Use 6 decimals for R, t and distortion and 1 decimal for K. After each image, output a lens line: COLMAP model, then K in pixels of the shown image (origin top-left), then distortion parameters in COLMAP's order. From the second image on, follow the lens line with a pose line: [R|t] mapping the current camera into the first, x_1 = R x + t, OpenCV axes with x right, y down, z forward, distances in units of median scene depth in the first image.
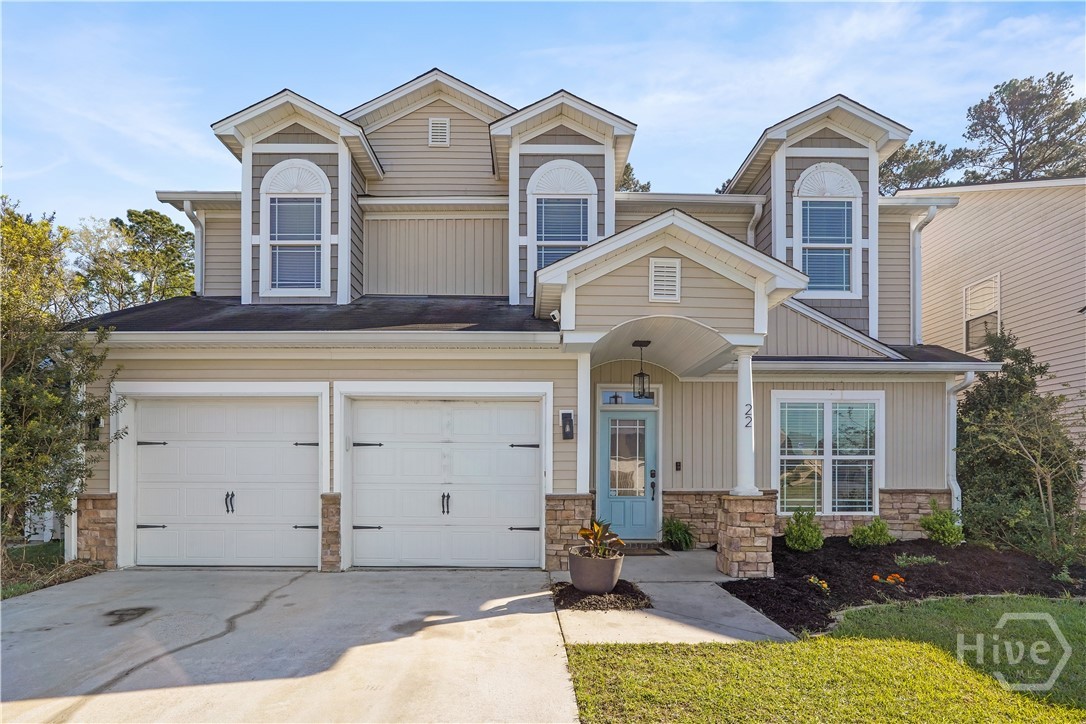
lens RADIAL K [[491.7, 0, 554.3], [0, 491.7, 390.0], [0, 0, 1]] dist [-0.003096, -0.000155]
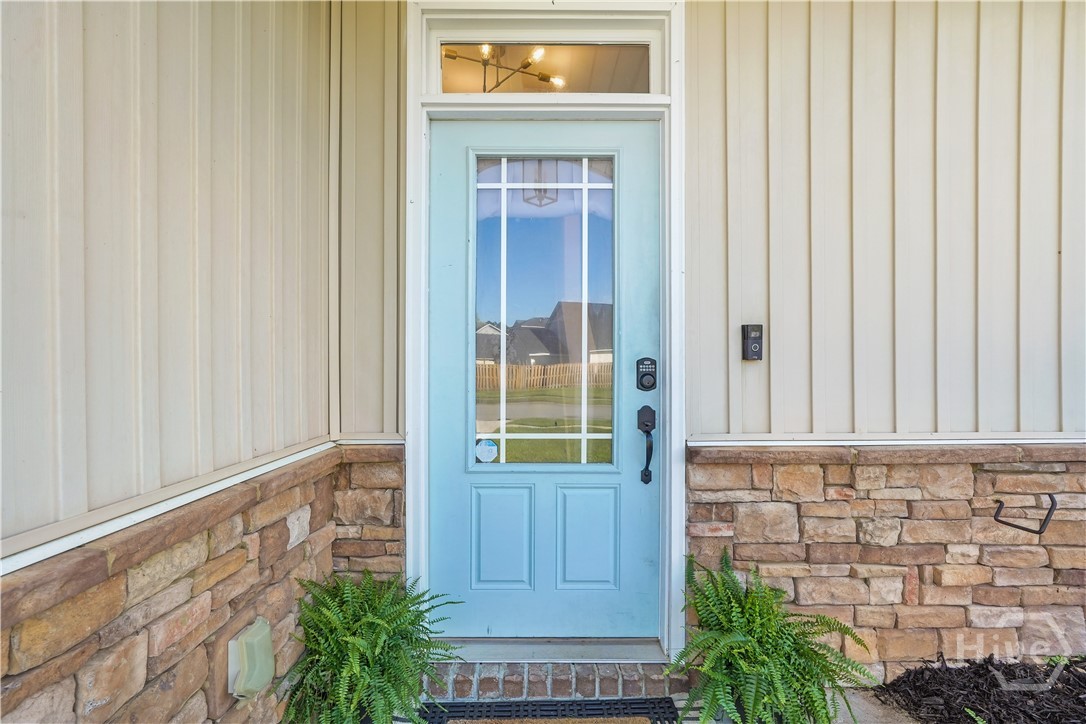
lens RADIAL K [[490.4, 0, 546.5], [0, 490.4, 360.8], [0, 0, 1]] dist [-0.003806, 0.003869]
pose [[0.999988, 0.004185, -0.002368, 0.153189], [-0.004191, 0.999988, -0.002600, 0.164874], [0.002358, 0.002610, 0.999994, 0.763232]]
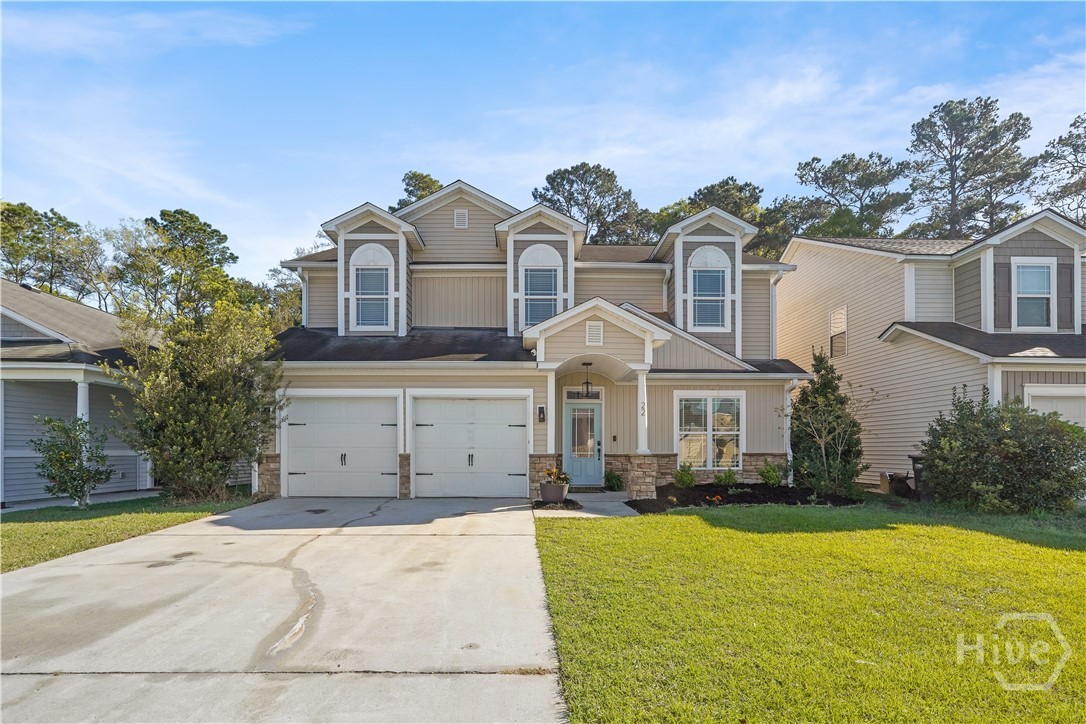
lens RADIAL K [[490.4, 0, 539.0], [0, 490.4, 366.4], [0, 0, 1]] dist [-0.003806, 0.003869]
pose [[0.999664, -0.003731, -0.025642, 0.050161], [0.003672, 0.999991, -0.002343, -0.073774], [0.025650, 0.002248, 0.999668, -0.581856]]
